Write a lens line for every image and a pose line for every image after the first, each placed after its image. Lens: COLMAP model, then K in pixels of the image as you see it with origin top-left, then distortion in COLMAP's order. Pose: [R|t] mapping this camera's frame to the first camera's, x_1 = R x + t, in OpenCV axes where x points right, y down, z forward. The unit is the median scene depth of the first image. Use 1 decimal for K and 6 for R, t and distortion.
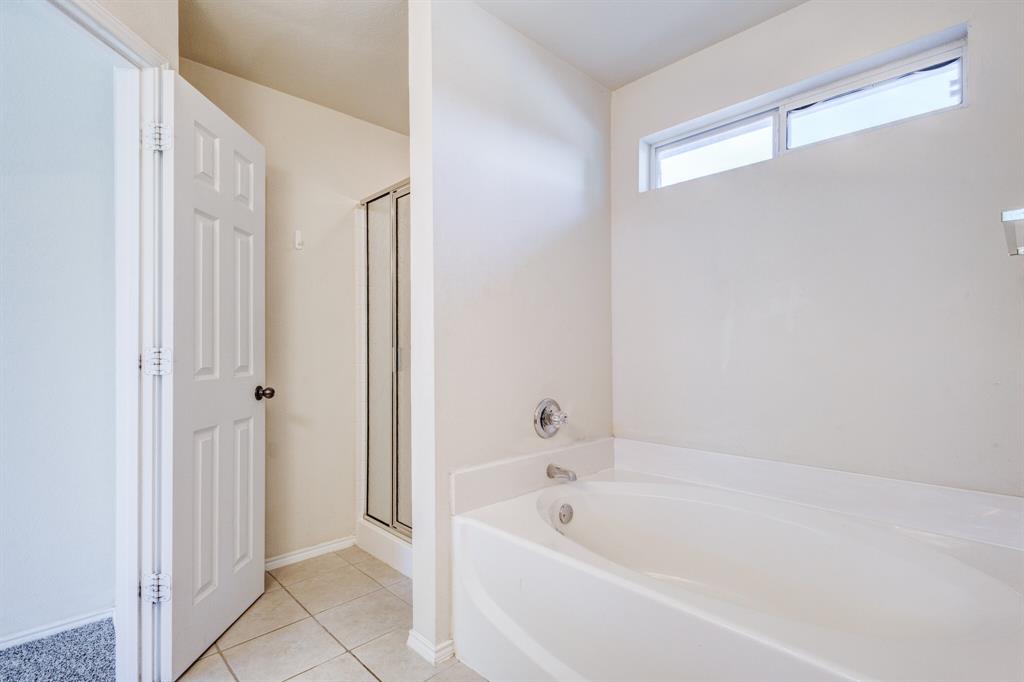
lens RADIAL K [[478.4, 0, 513.9], [0, 478.4, 342.3], [0, 0, 1]] dist [0.002099, -0.000427]
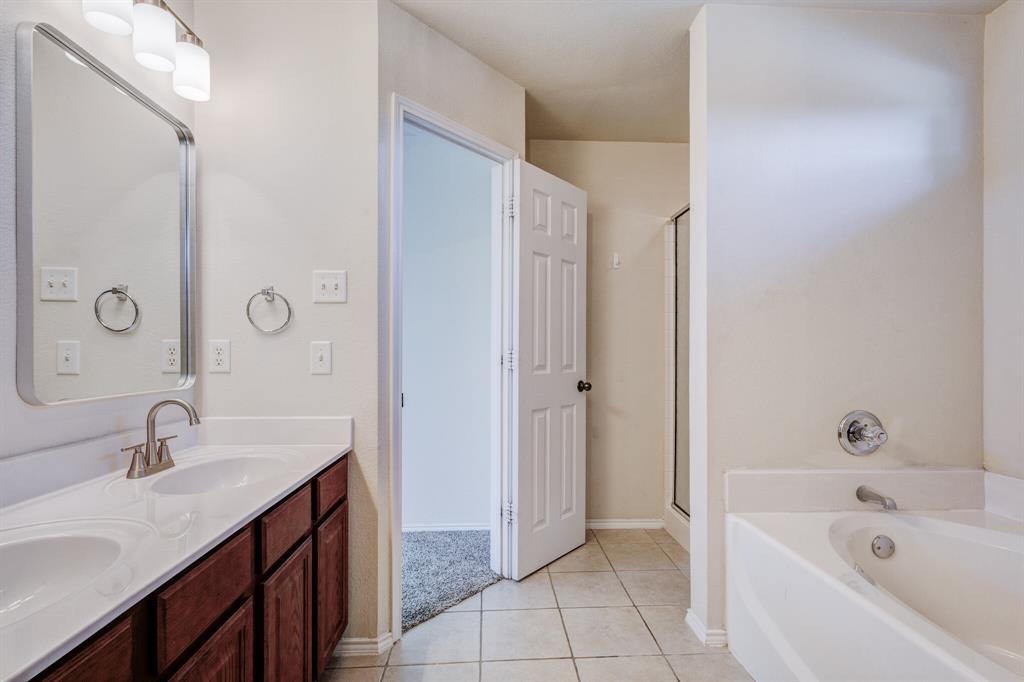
lens RADIAL K [[469.8, 0, 520.0], [0, 469.8, 345.2], [0, 0, 1]] dist [0.000610, -0.000443]
pose [[0.758235, -0.002944, -0.651975, 0.177559], [0.002552, 0.999996, -0.001548, -0.002011], [0.651977, -0.000490, 0.758239, -0.063003]]
